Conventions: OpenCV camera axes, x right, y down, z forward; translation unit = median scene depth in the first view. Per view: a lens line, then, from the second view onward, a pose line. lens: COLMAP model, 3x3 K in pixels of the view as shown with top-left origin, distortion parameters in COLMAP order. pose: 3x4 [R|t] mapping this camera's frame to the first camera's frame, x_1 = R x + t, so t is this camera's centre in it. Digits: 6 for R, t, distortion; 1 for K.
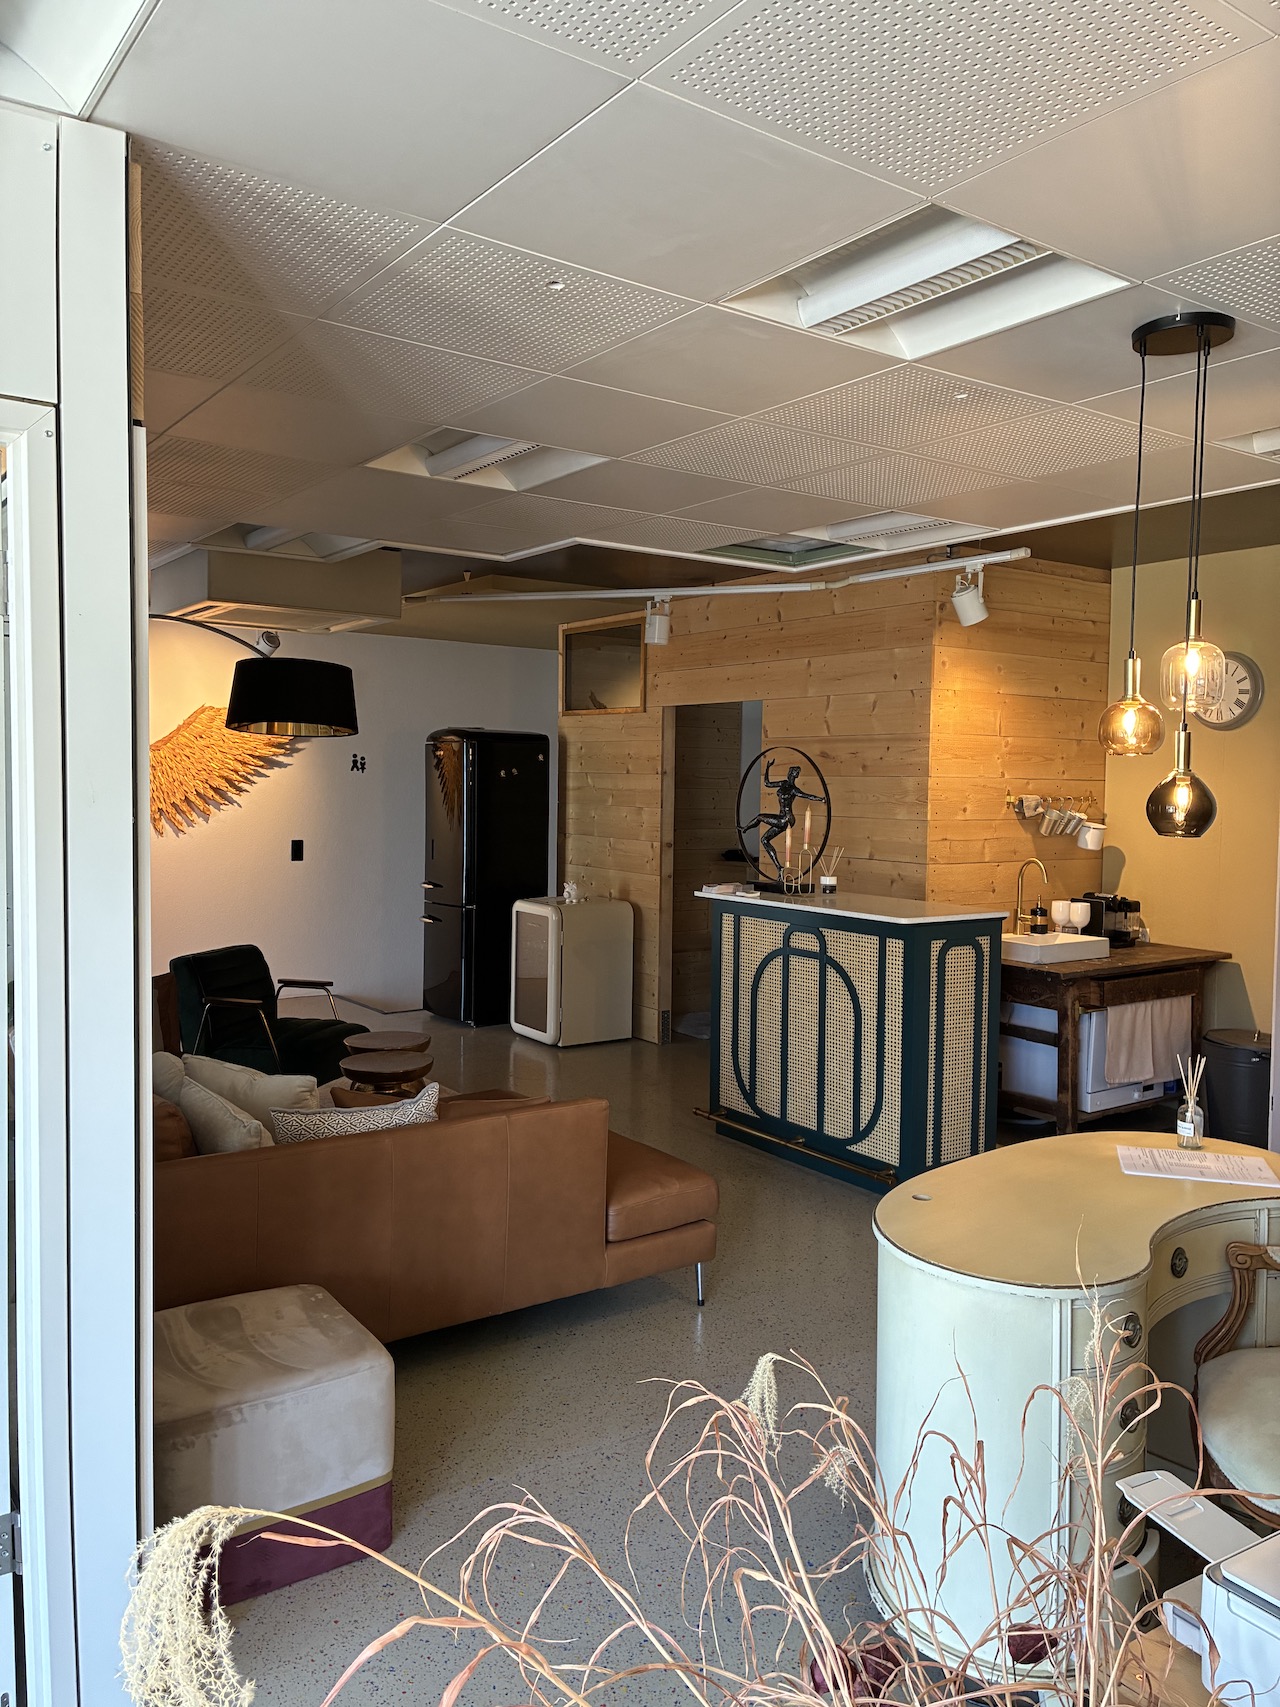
lens RADIAL K [[1297.6, 0, 640.5], [0, 1297.6, 853.6], [0, 0, 1]] dist [0.024313, 0.003995]
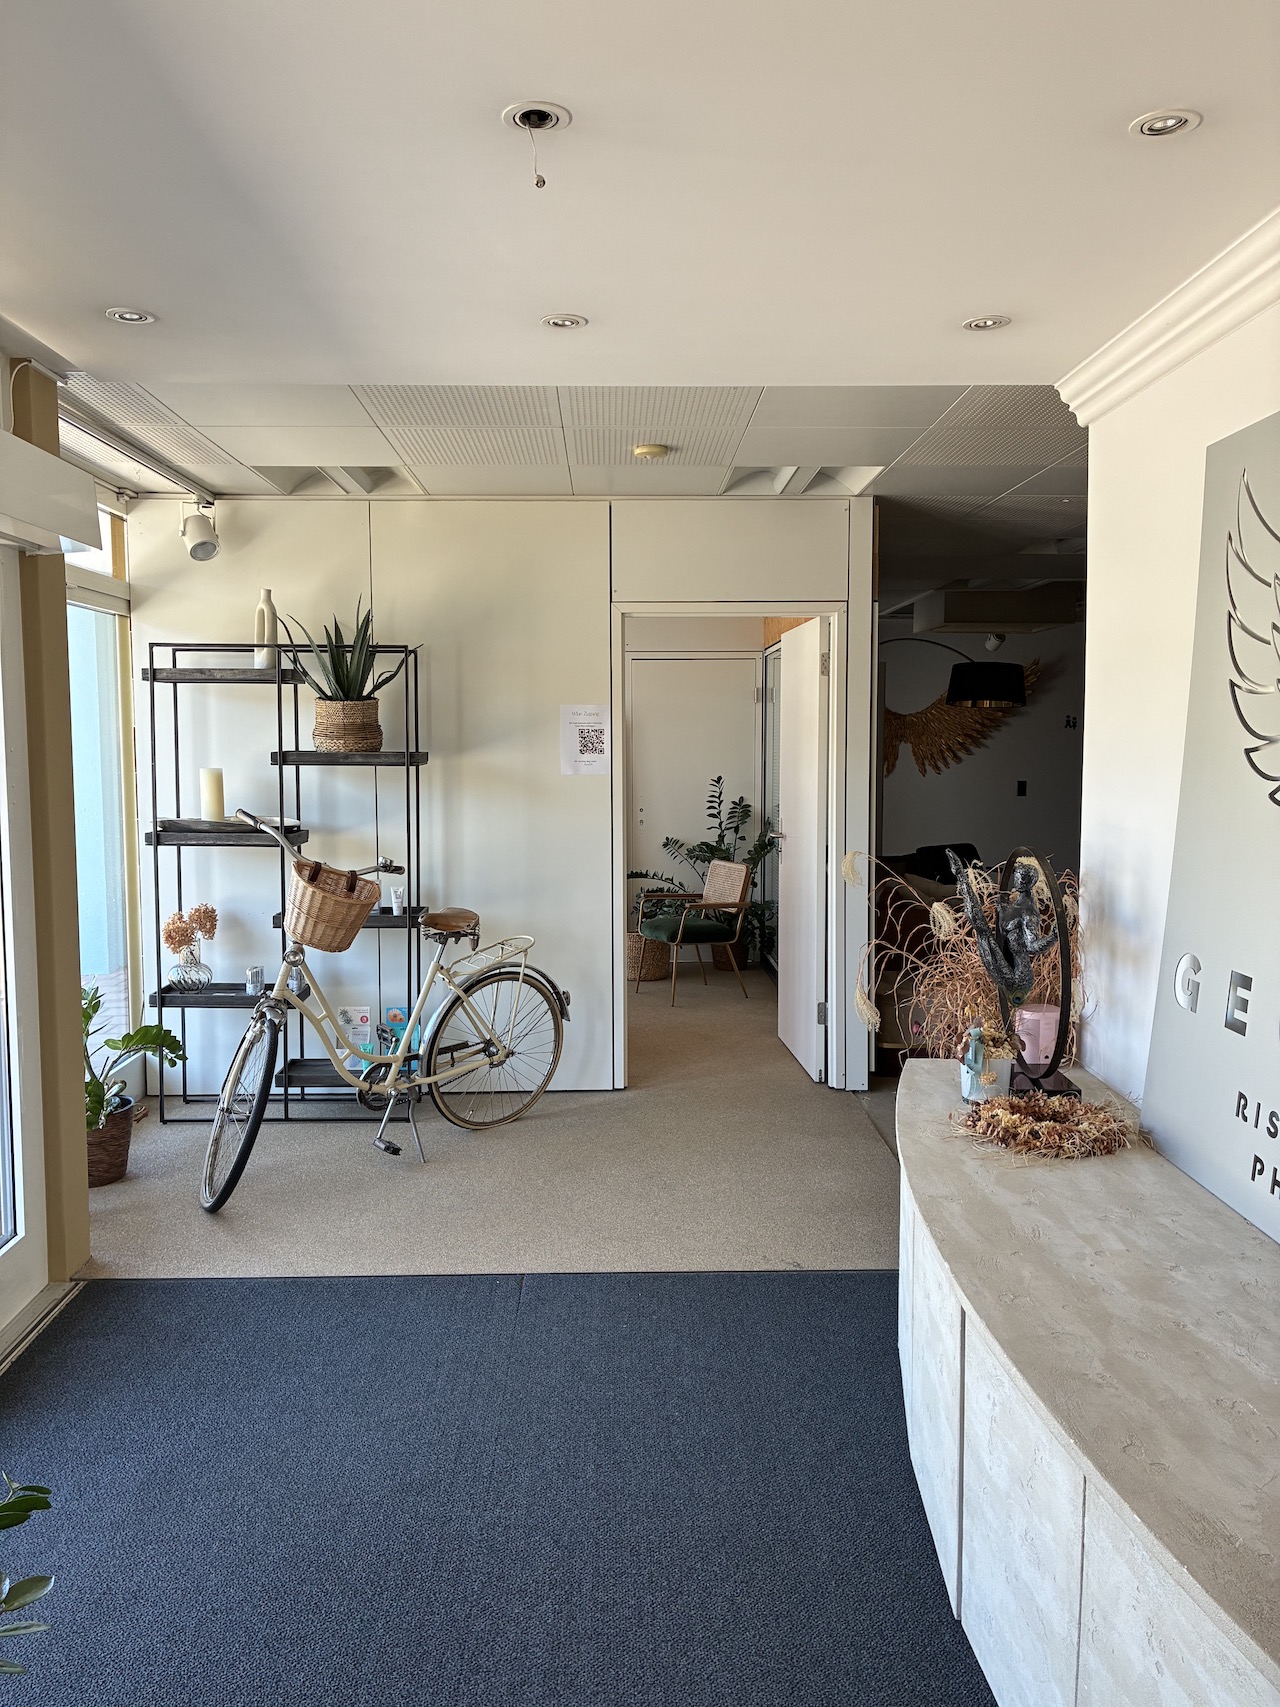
lens RADIAL K [[1297.6, 0, 639.3], [0, 1297.6, 851.3], [0, 0, 1]] dist [0.024313, 0.003995]
pose [[0.826156, 0.032812, -0.562485, 0.710184], [-0.015613, 0.999253, 0.035358, 0.088338], [0.563225, -0.020429, 0.826051, -1.438718]]
